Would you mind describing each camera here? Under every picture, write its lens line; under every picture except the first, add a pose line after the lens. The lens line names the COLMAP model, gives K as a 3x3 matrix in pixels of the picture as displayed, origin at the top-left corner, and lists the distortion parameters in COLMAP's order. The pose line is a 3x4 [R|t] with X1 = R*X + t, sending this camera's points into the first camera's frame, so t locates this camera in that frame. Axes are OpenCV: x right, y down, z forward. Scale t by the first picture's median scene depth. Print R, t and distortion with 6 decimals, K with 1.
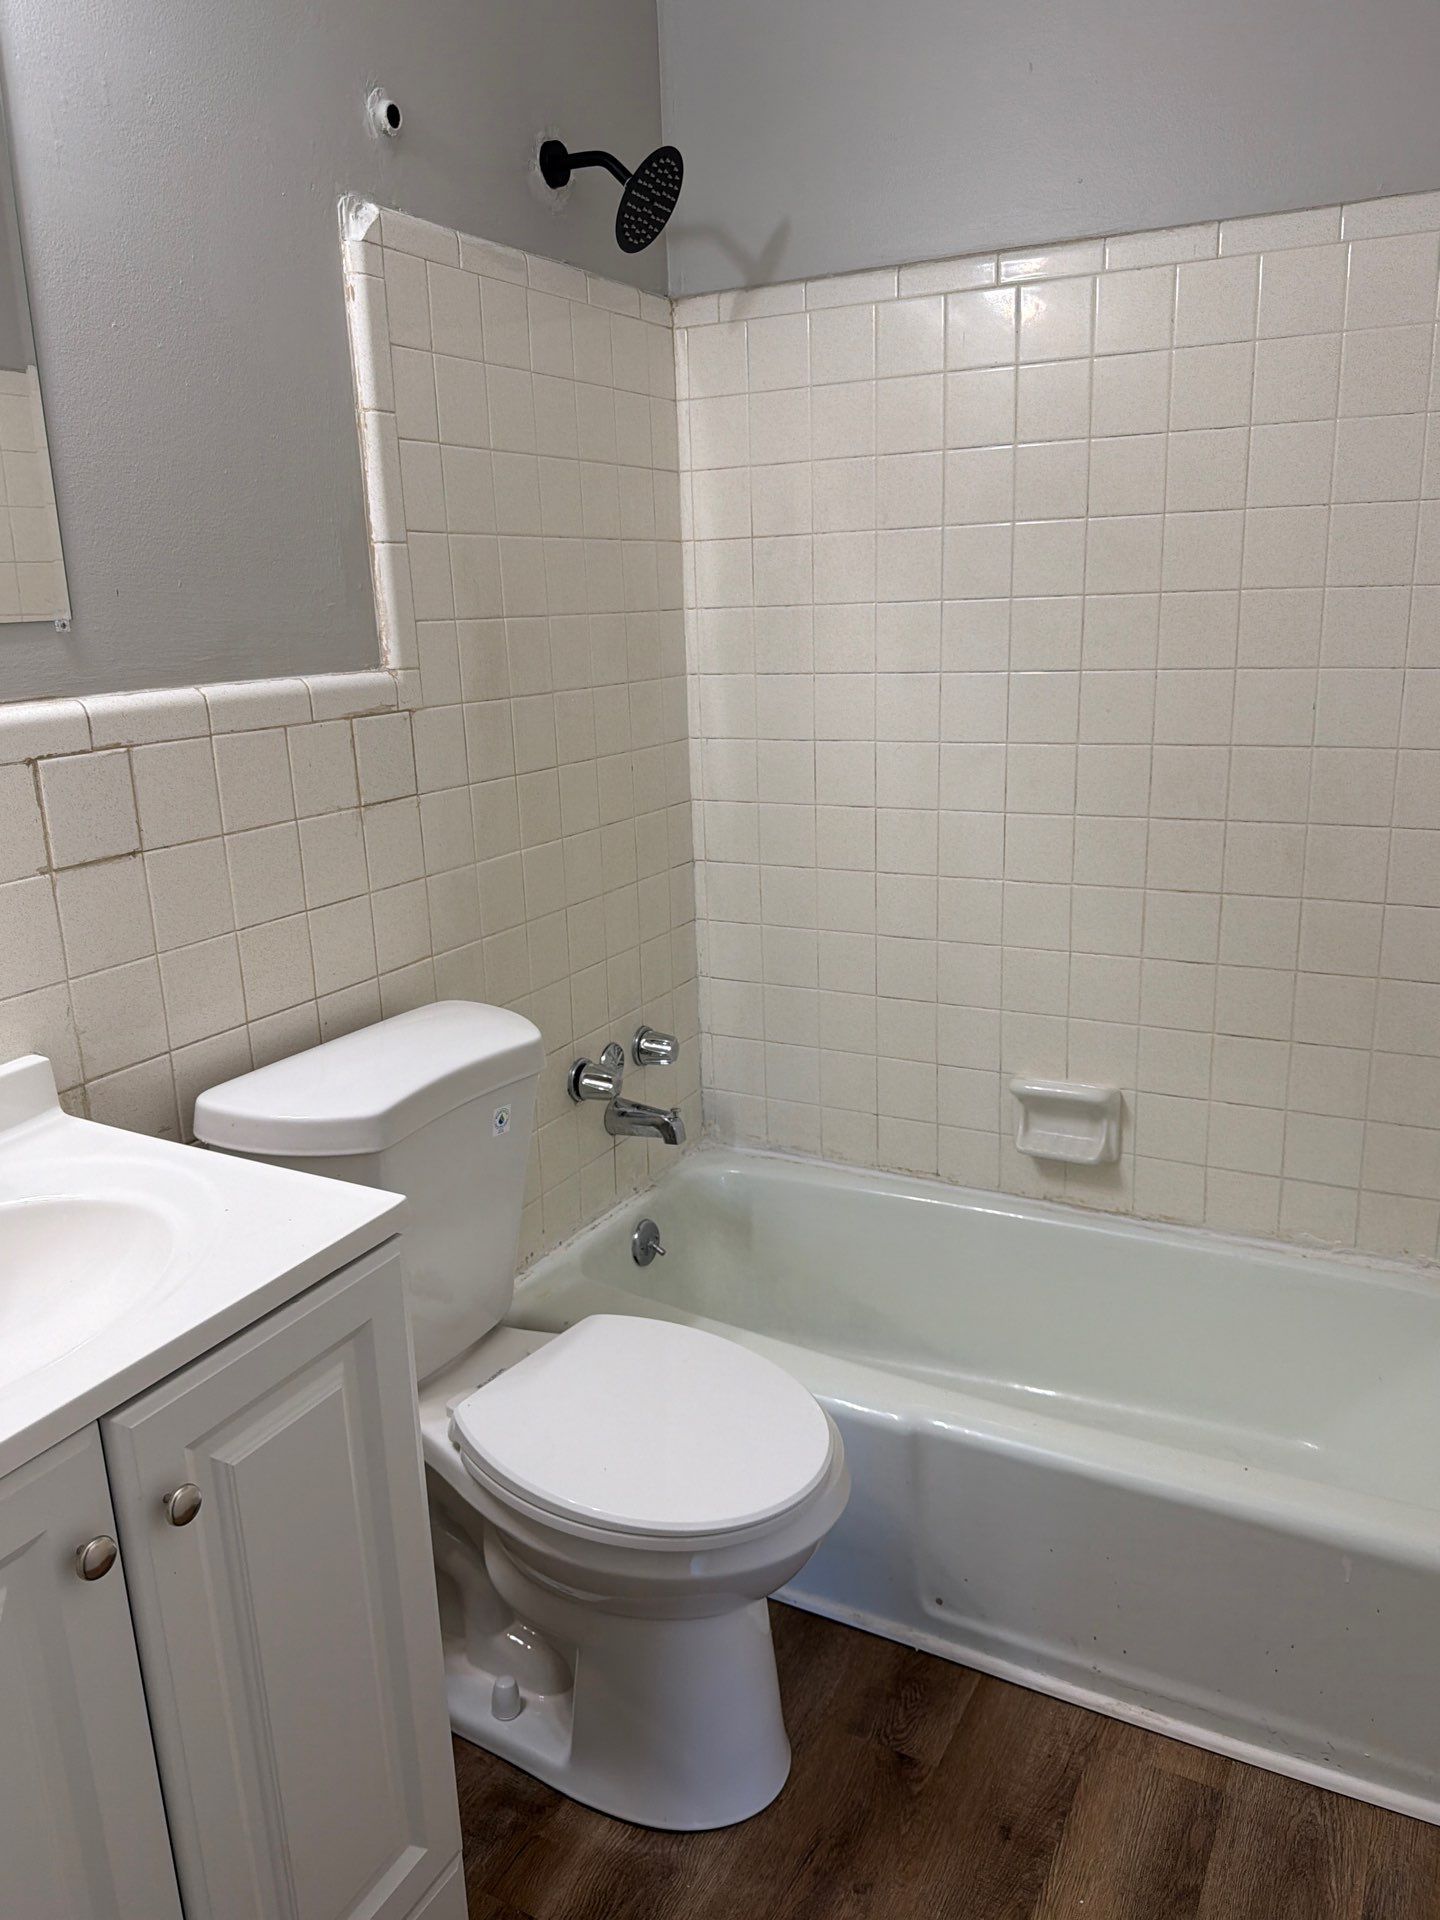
lens RADIAL K [[1512.9, 0, 716.2], [0, 1512.9, 951.6], [0, 0, 1]] dist [-0.012538, -0.006714]
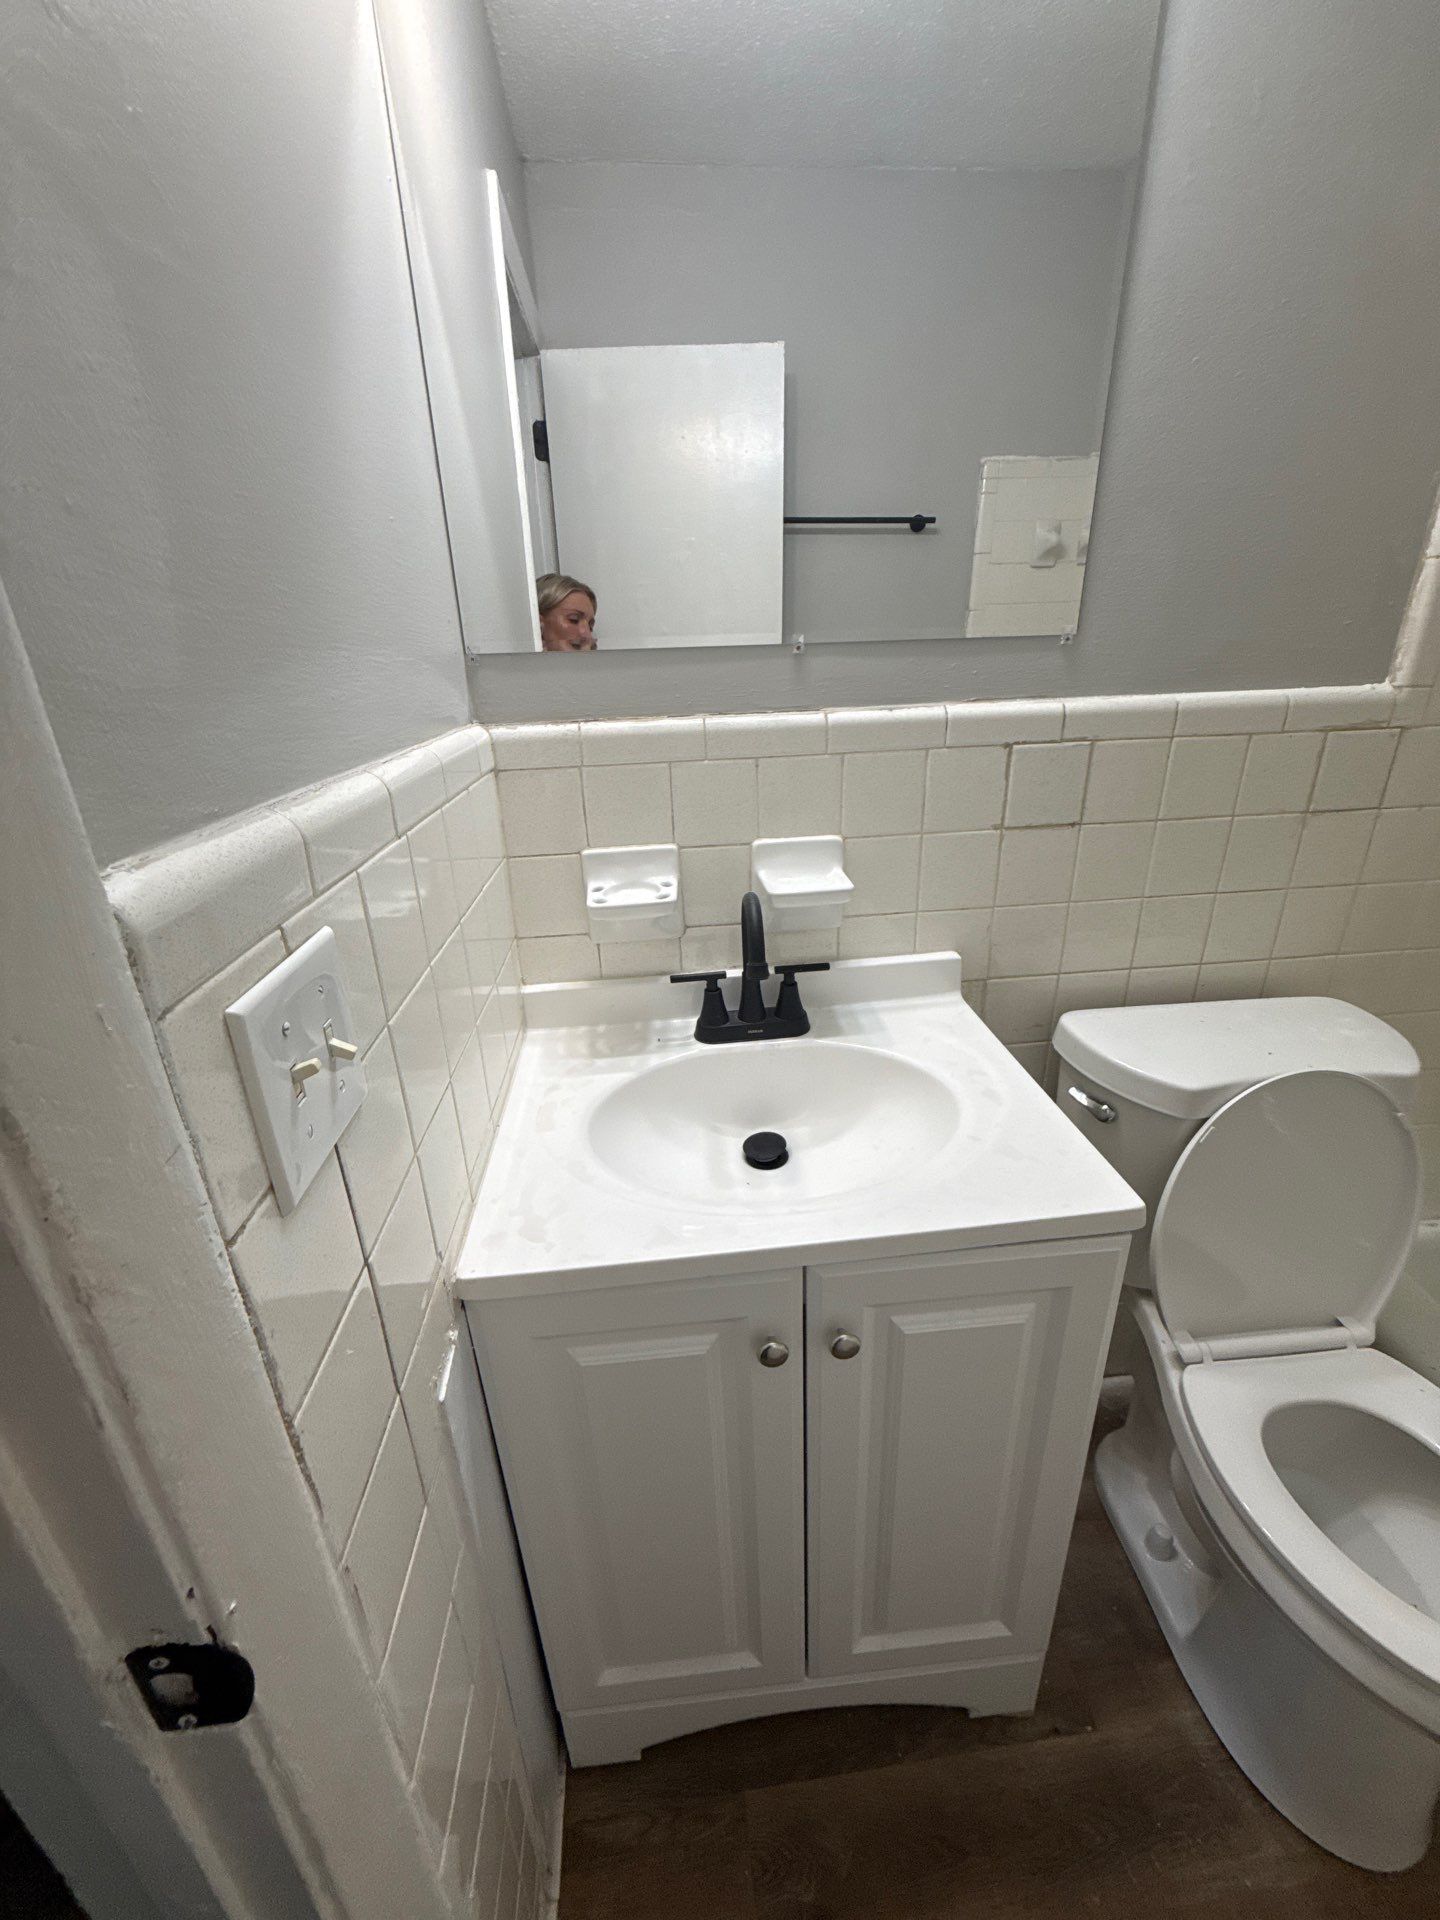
lens RADIAL K [[789.4, 0, 723.6], [0, 789.4, 968.6], [0, 0, 1]] dist [0.008519, 0.000672]
pose [[0.573582, 0.321578, -0.753387, -0.001457], [-0.184038, 0.946797, 0.264019, -0.066458], [0.798207, -0.012785, 0.602248, 0.316106]]
